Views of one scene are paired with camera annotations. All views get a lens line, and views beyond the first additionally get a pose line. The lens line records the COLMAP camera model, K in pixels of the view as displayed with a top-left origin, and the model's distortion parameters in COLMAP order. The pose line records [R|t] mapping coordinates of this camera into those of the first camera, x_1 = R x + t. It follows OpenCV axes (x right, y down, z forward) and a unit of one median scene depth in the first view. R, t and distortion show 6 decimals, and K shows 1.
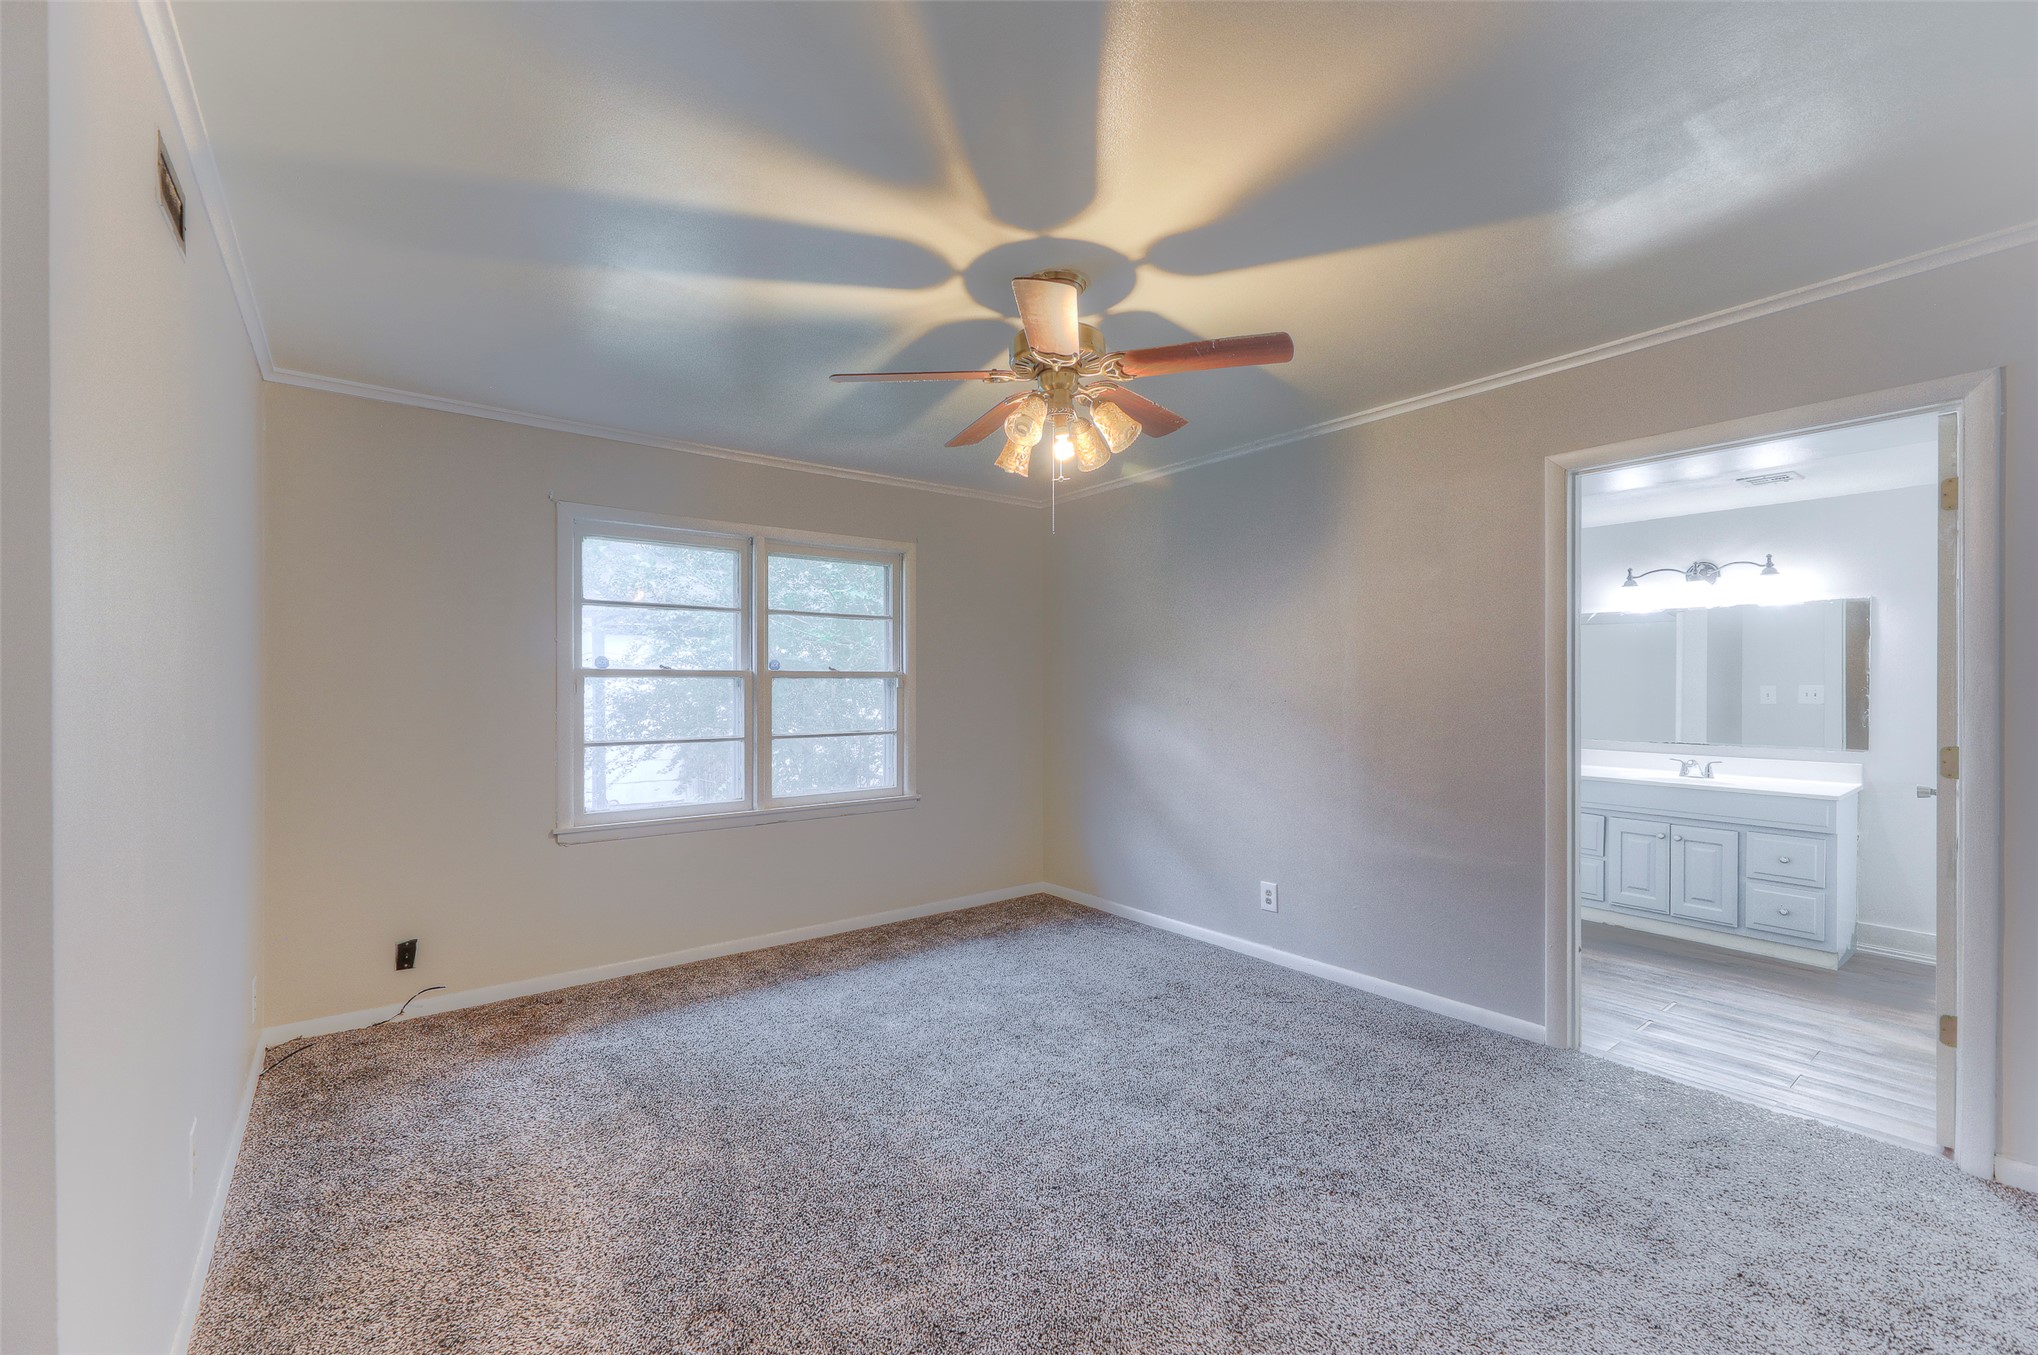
lens RADIAL K [[817.6, 0, 1026.6], [0, 817.6, 698.4], [0, 0, 1]] dist [0.012321, -0.000611]
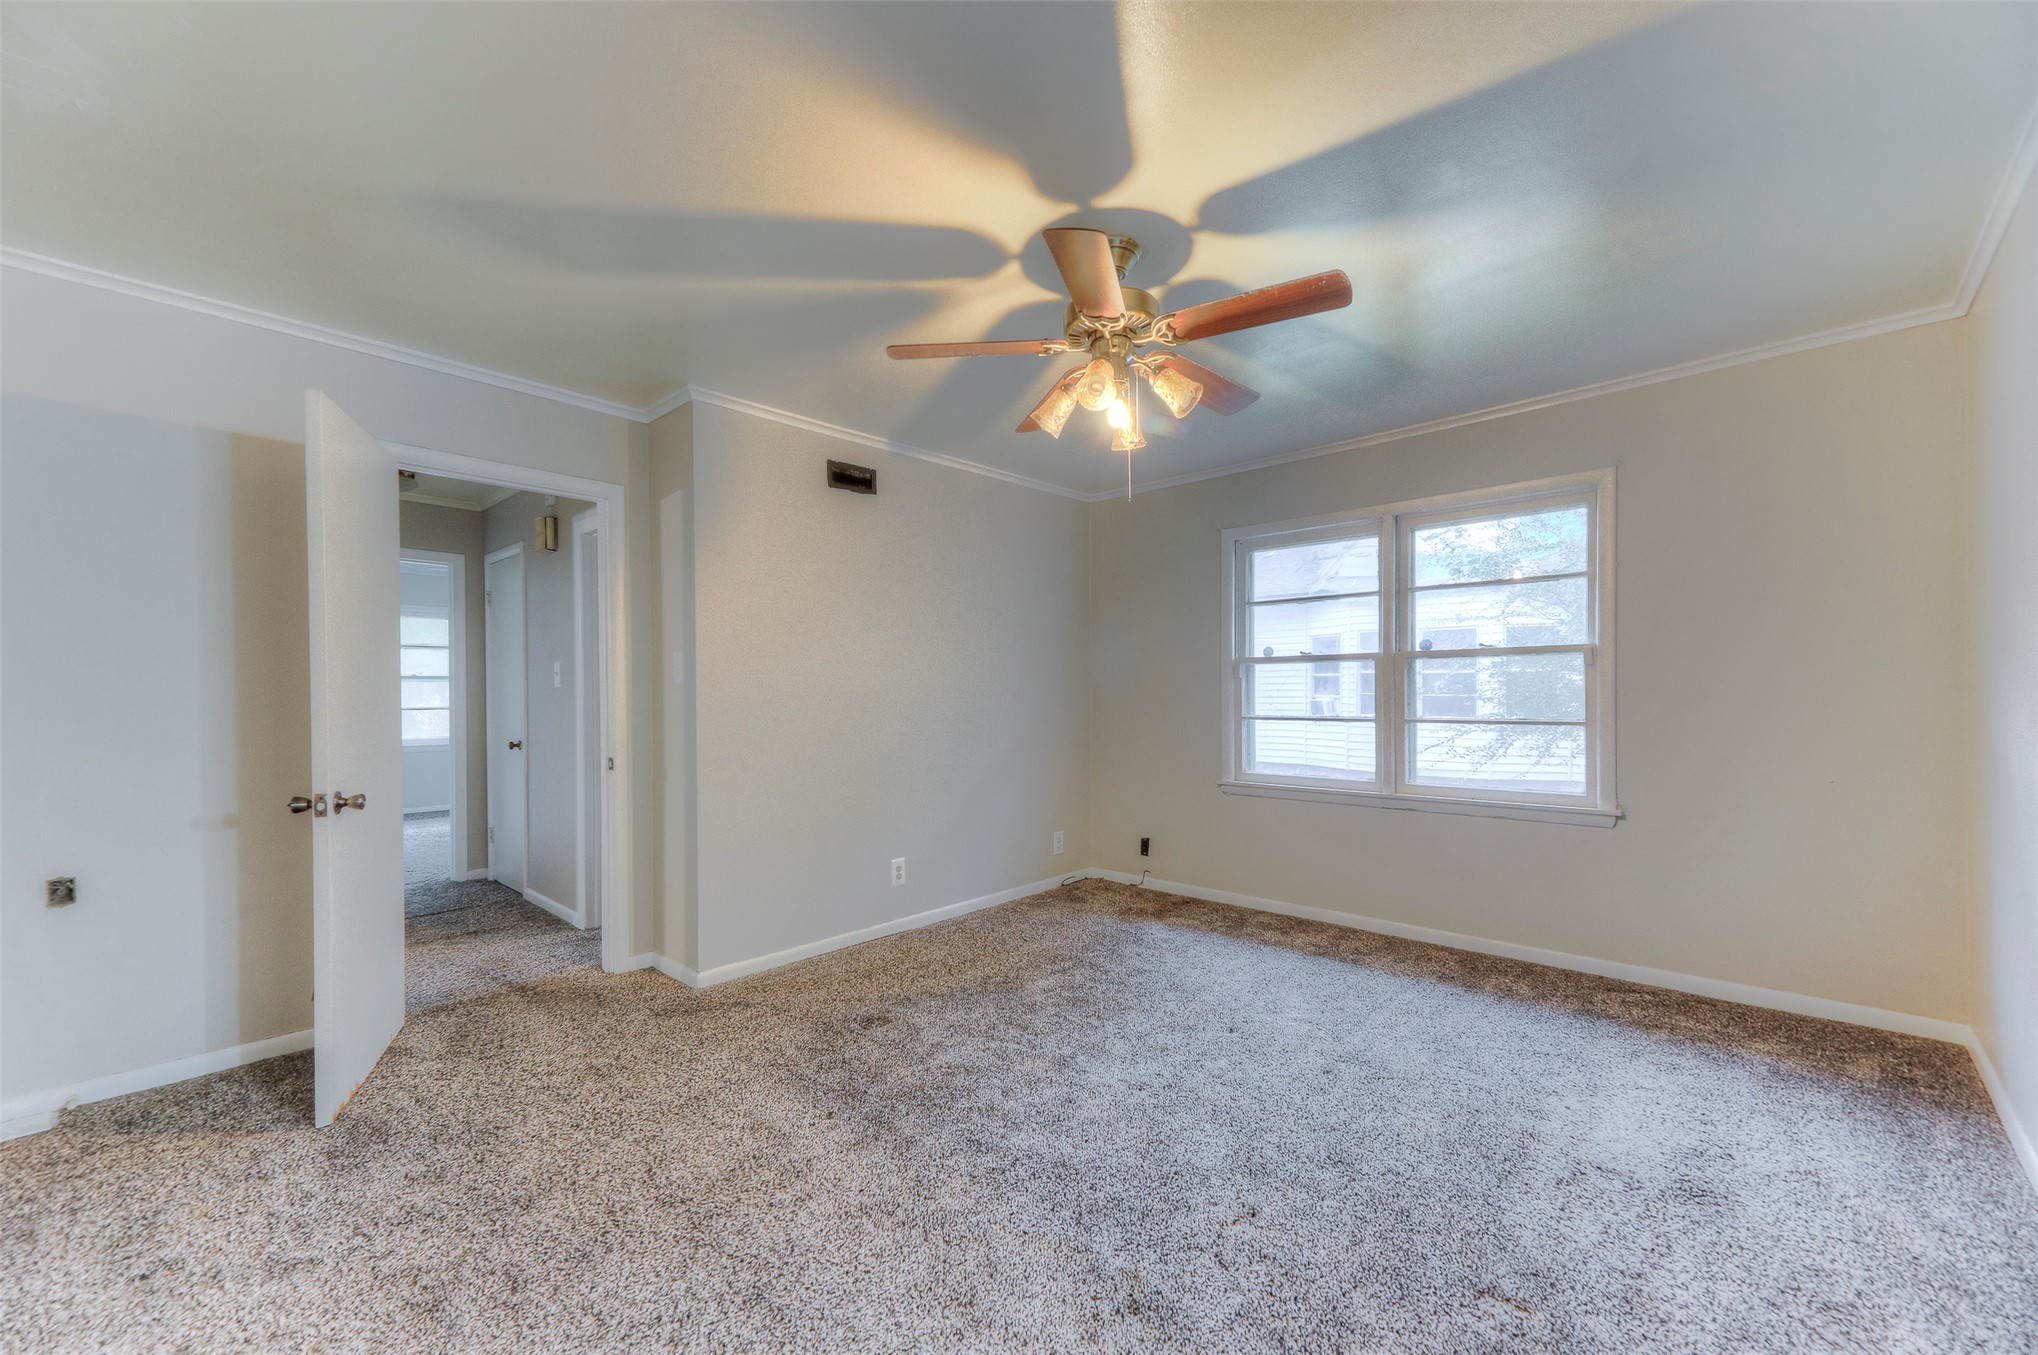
lens RADIAL K [[817.6, 0, 1026.6], [0, 817.6, 698.4], [0, 0, 1]] dist [0.012321, -0.000611]
pose [[0.169389, 0.006442, -0.985528, 0.616512], [-0.007489, 0.999958, 0.005249, 0.022464], [0.985521, 0.006492, 0.169430, 0.442073]]
